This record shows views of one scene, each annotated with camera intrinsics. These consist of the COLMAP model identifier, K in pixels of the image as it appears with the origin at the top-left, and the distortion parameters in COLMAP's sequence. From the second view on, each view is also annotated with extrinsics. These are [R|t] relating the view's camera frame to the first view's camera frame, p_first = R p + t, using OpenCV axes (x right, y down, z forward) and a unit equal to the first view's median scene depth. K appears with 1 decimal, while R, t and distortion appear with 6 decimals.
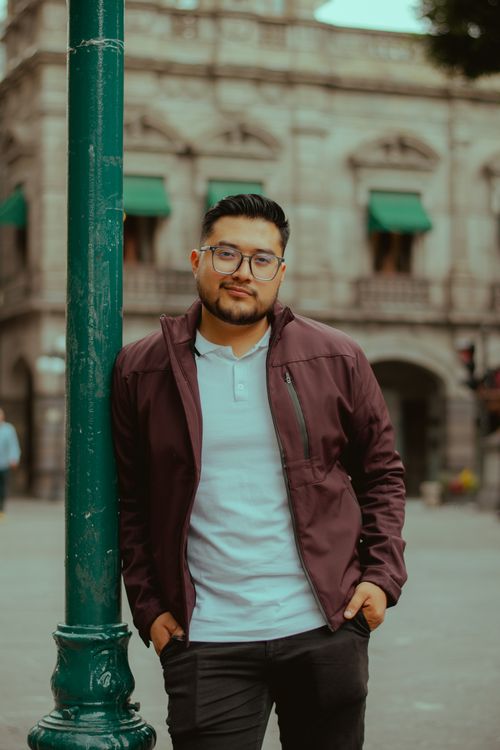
lens RADIAL K [[1964.8, 0, 271.5], [0, 1964.8, 373.9], [0, 0, 1]] dist [0.006431, -0.271954]
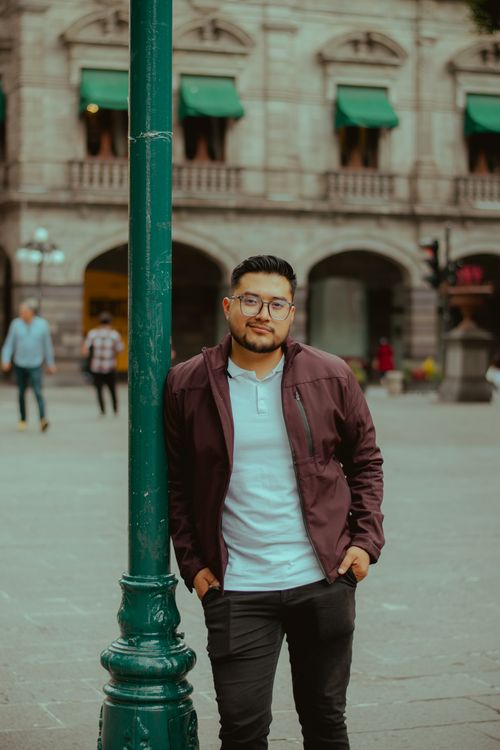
lens RADIAL K [[1906.1, 0, 250.0], [0, 1906.1, 375.0], [0, 0, 1]] dist [-0.004062, -0.090389]
pose [[0.999980, 0.003608, 0.005146, -0.029998], [-0.003909, 0.998211, 0.059656, -0.087417], [-0.004922, -0.059675, 0.998206, -0.292684]]
